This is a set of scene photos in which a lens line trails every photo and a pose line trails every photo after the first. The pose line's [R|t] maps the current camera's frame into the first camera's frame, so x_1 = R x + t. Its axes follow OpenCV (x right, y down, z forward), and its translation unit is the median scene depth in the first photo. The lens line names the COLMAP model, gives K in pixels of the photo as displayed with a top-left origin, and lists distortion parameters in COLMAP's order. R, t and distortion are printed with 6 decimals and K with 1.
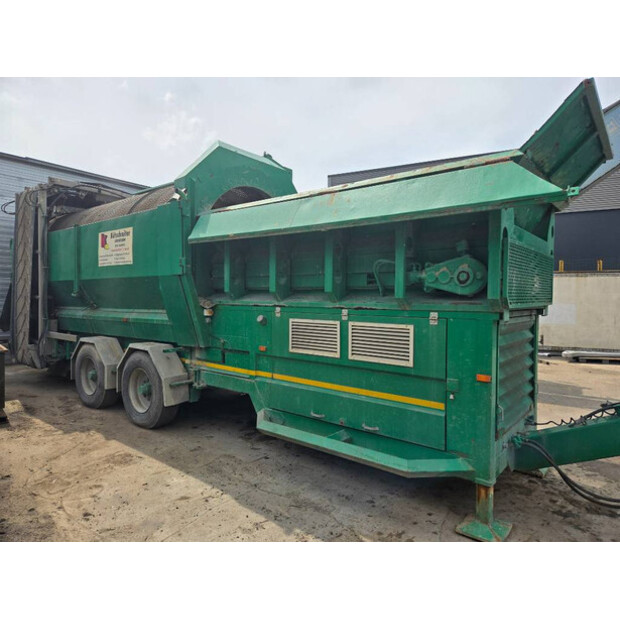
lens RADIAL K [[423.7, 0, 310.0], [0, 423.7, 310.0], [0, 0, 1]] dist [-0.000511, -0.006017]
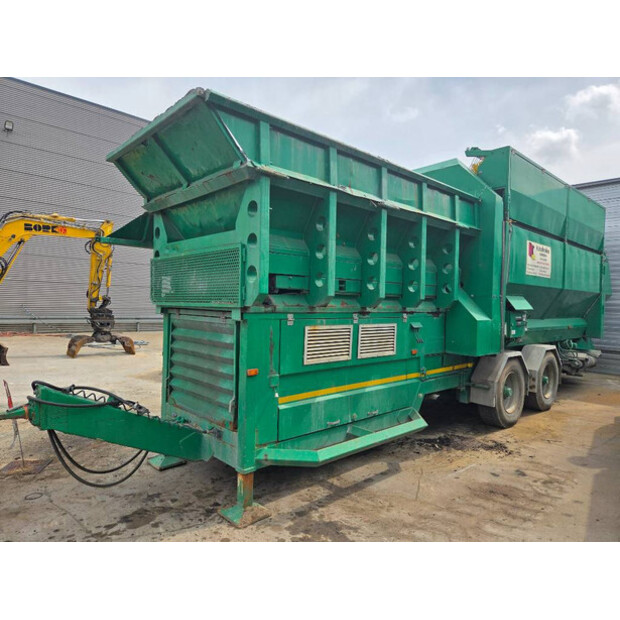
lens RADIAL K [[423.7, 0, 310.0], [0, 423.7, 310.0], [0, 0, 1]] dist [-0.000511, -0.006017]
pose [[-0.131116, 0.002693, -0.991363, 1.516206], [-0.040380, 0.999152, 0.008055, -0.020609], [0.990544, 0.041088, -0.130896, 1.422179]]
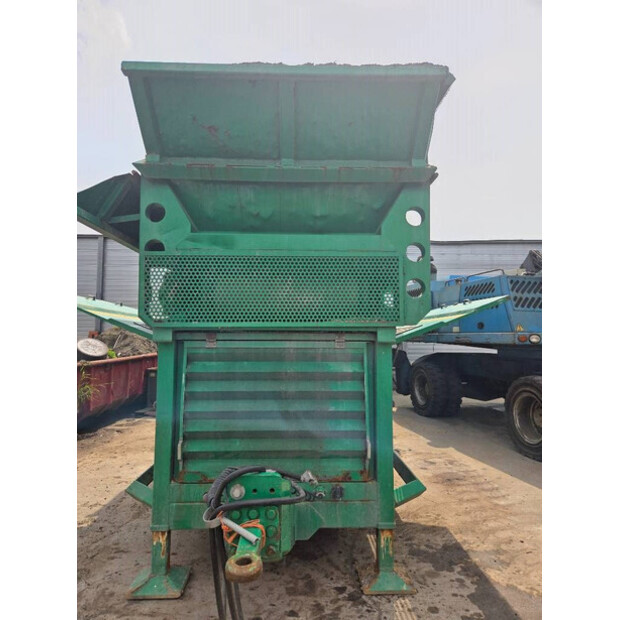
lens RADIAL K [[423.7, 0, 310.0], [0, 423.7, 310.0], [0, 0, 1]] dist [-0.000511, -0.006017]
pose [[0.656877, -0.055759, -0.751934, 1.121803], [-0.011556, 0.996400, -0.083983, 0.022857], [0.753910, 0.063856, 0.653868, 0.543609]]
